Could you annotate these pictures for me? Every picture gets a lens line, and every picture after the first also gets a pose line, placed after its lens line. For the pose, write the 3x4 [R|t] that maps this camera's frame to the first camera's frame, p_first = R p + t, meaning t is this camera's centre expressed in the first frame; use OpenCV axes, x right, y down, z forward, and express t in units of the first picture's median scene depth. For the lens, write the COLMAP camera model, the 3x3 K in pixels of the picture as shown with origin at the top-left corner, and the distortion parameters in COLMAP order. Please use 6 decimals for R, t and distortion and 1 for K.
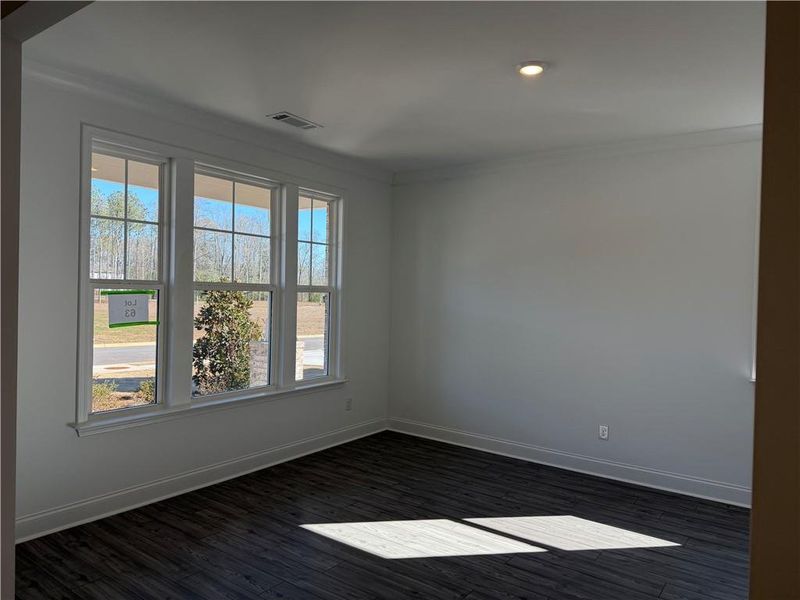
lens RADIAL K [[563.5, 0, 394.4], [0, 563.5, 298.2], [0, 0, 1]] dist [0.048471, -0.056906]
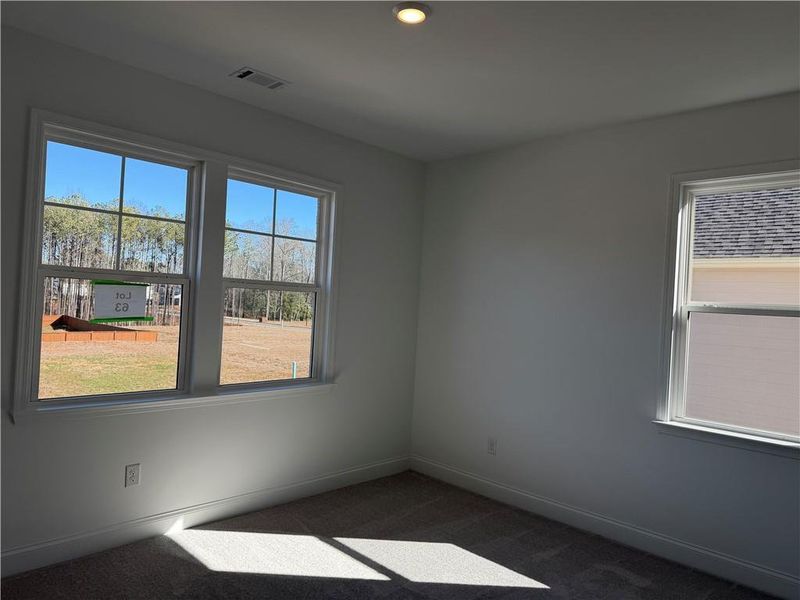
lens RADIAL K [[563.5, 0, 403.6], [0, 563.5, 301.4], [0, 0, 1]] dist [0.048471, -0.056906]
pose [[0.988990, 0.025118, -0.145833, 0.172475], [-0.029127, 0.999252, -0.025421, 0.026310], [0.145085, 0.029388, 0.988983, 0.075332]]
